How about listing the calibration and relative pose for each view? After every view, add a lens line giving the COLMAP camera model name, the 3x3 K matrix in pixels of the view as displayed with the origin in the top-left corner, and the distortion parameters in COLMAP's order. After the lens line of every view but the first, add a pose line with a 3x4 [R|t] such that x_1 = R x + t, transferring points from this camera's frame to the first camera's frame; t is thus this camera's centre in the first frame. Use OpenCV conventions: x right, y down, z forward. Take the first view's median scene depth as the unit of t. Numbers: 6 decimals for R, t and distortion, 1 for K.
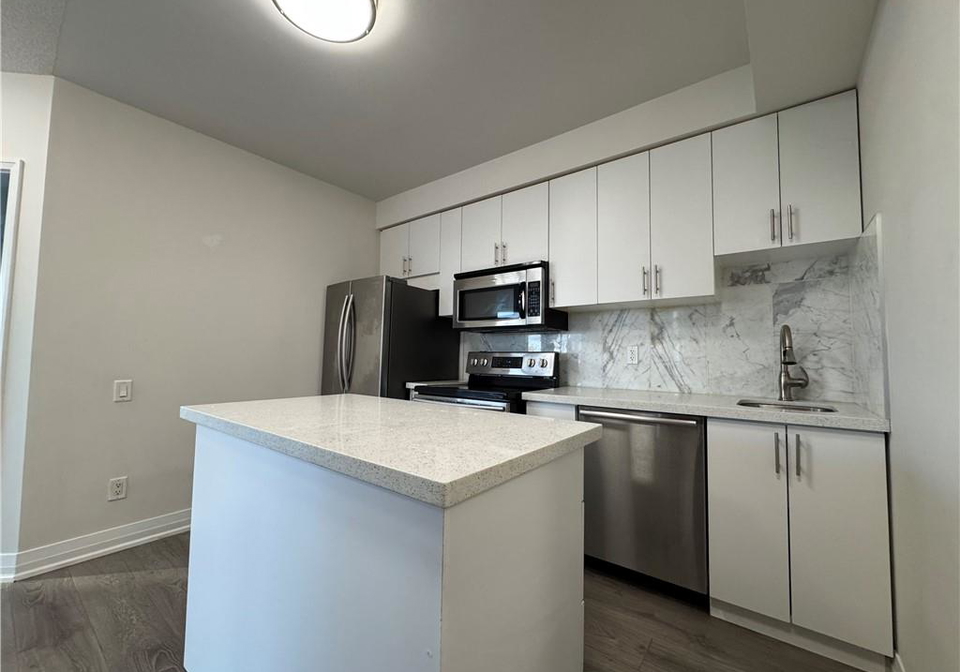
lens RADIAL K [[382.1, 0, 480.7], [0, 382.1, 337.4], [0, 0, 1]] dist [0.000852, 0.000060]
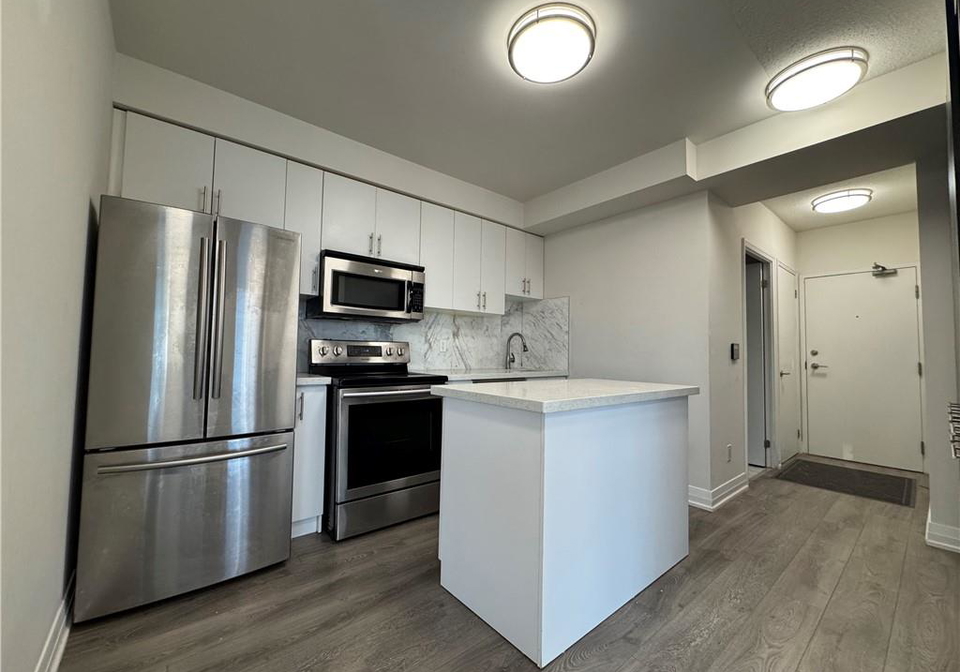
lens RADIAL K [[382.1, 0, 481.2], [0, 382.1, 335.0], [0, 0, 1]] dist [0.000852, 0.000060]
pose [[0.222180, 0.033773, 0.974421, -0.994238], [-0.065413, 0.997665, -0.019664, 0.025773], [-0.972809, -0.059370, 0.223870, 0.548706]]
